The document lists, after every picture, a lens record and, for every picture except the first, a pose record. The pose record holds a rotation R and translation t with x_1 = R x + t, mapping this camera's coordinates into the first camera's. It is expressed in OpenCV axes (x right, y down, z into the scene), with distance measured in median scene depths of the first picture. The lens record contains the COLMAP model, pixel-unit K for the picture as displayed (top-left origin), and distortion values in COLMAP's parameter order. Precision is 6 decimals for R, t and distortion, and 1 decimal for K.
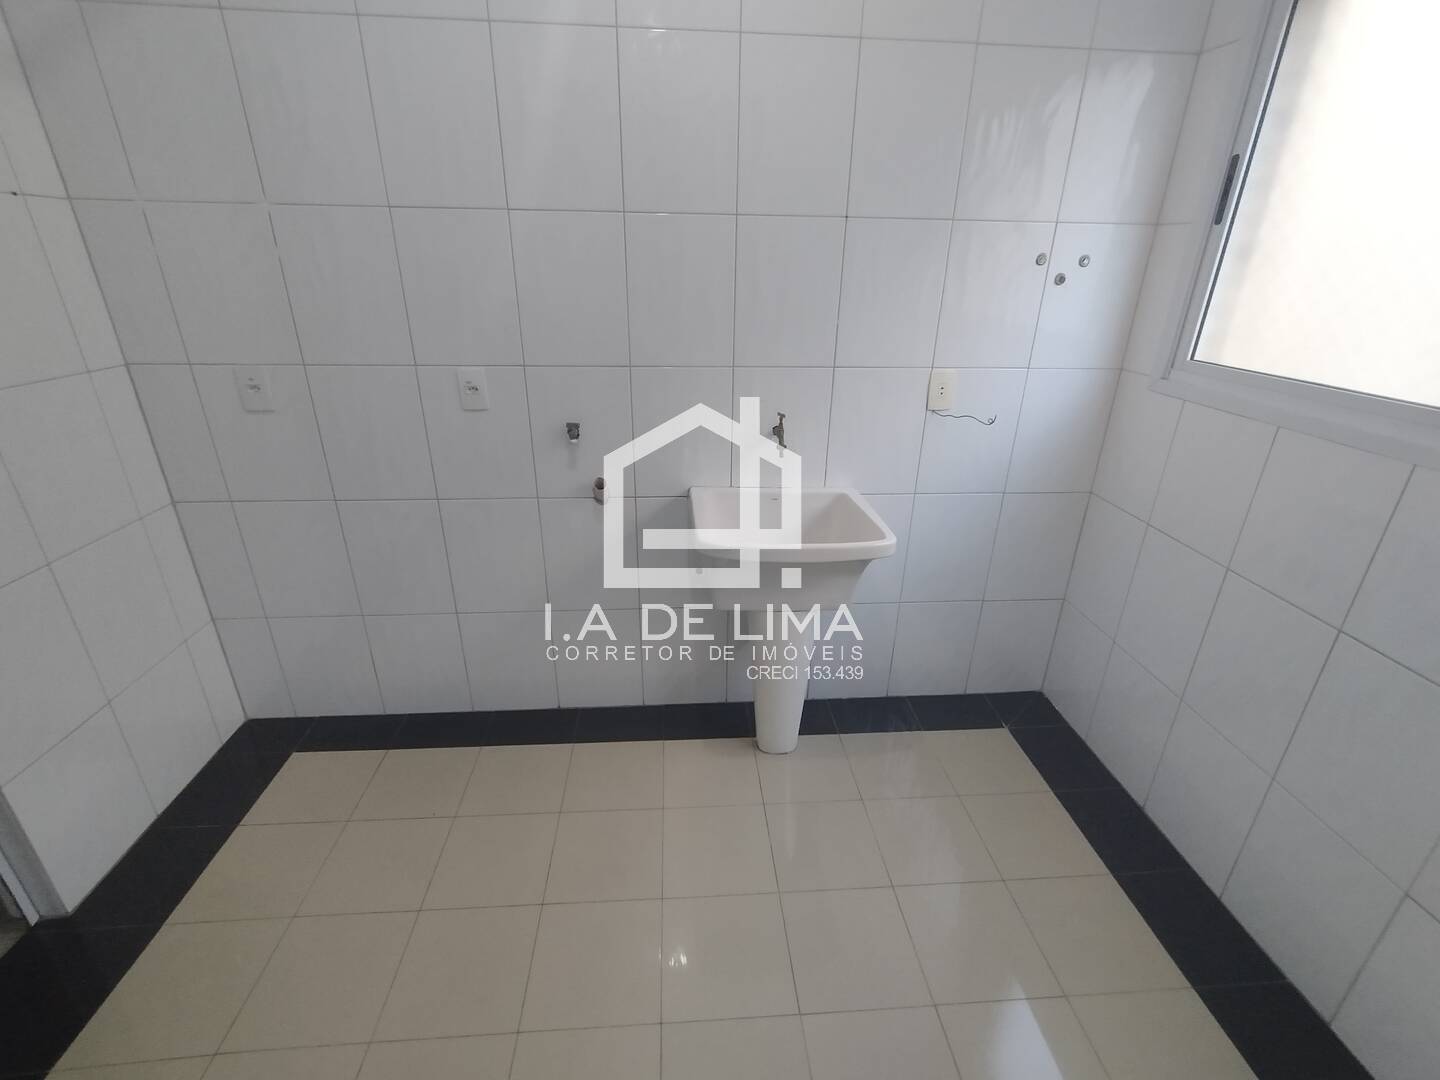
lens RADIAL K [[657.7, 0, 720.0], [0, 657.7, 540.0], [0, 0, 1]] dist [-0.005262, 0.000250]
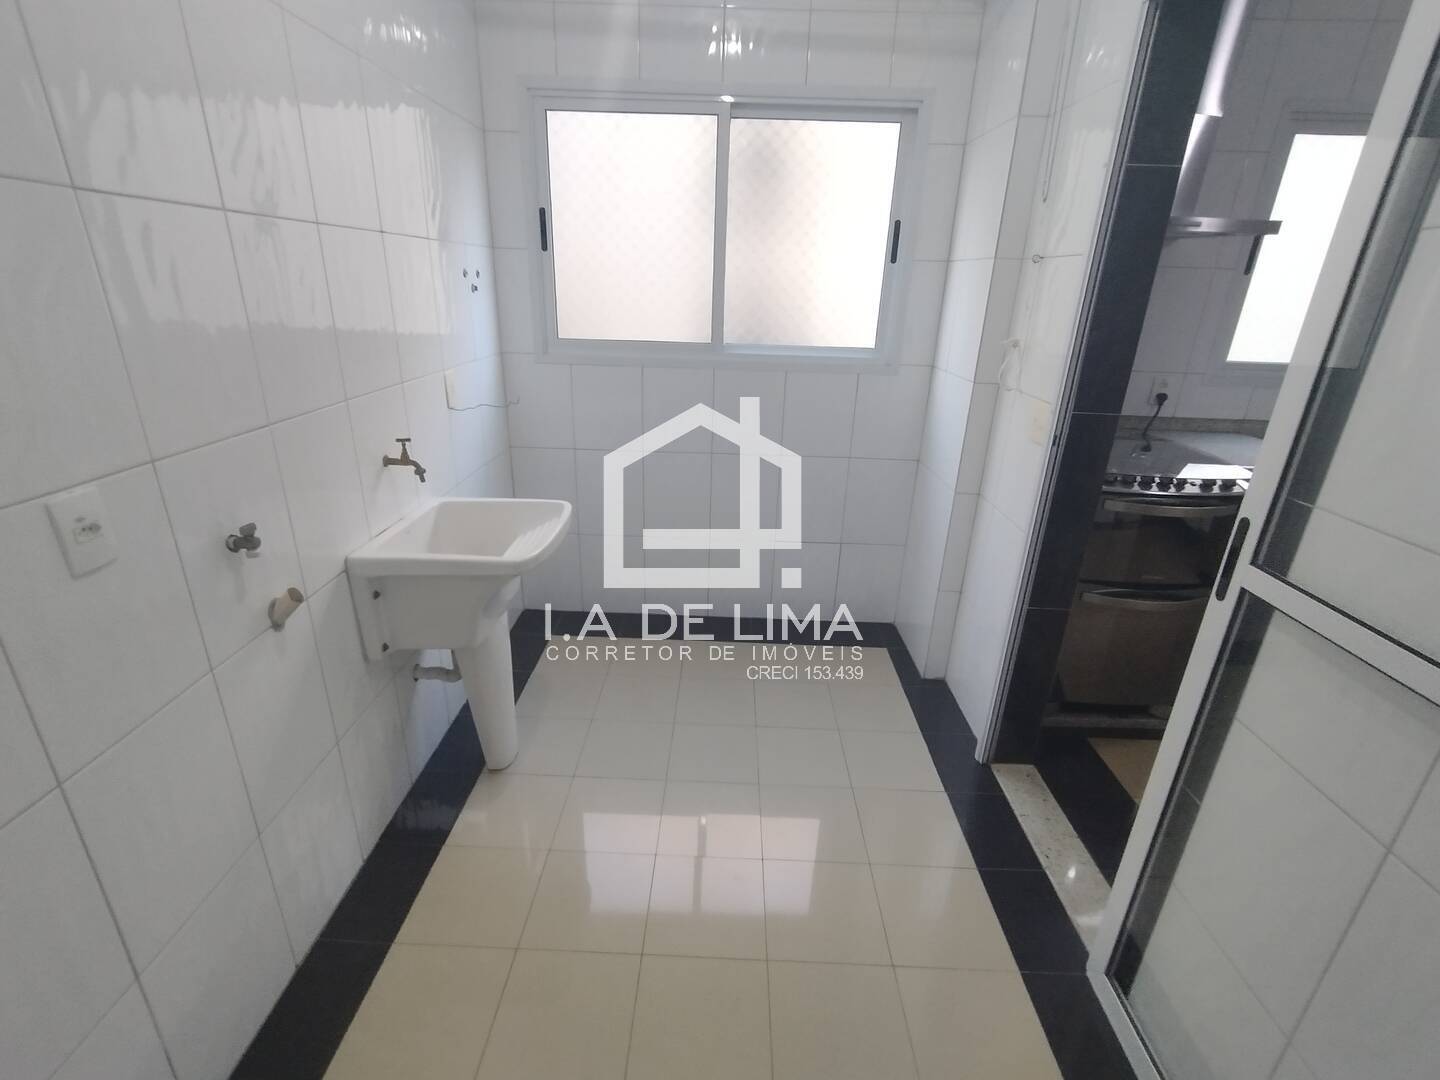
lens RADIAL K [[657.7, 0, 720.0], [0, 657.7, 540.0], [0, 0, 1]] dist [-0.005262, 0.000250]
pose [[0.094370, -0.375944, 0.921824, -0.795735], [0.367277, 0.873787, 0.318754, -0.202206], [-0.925312, 0.308484, 0.220535, 0.427496]]
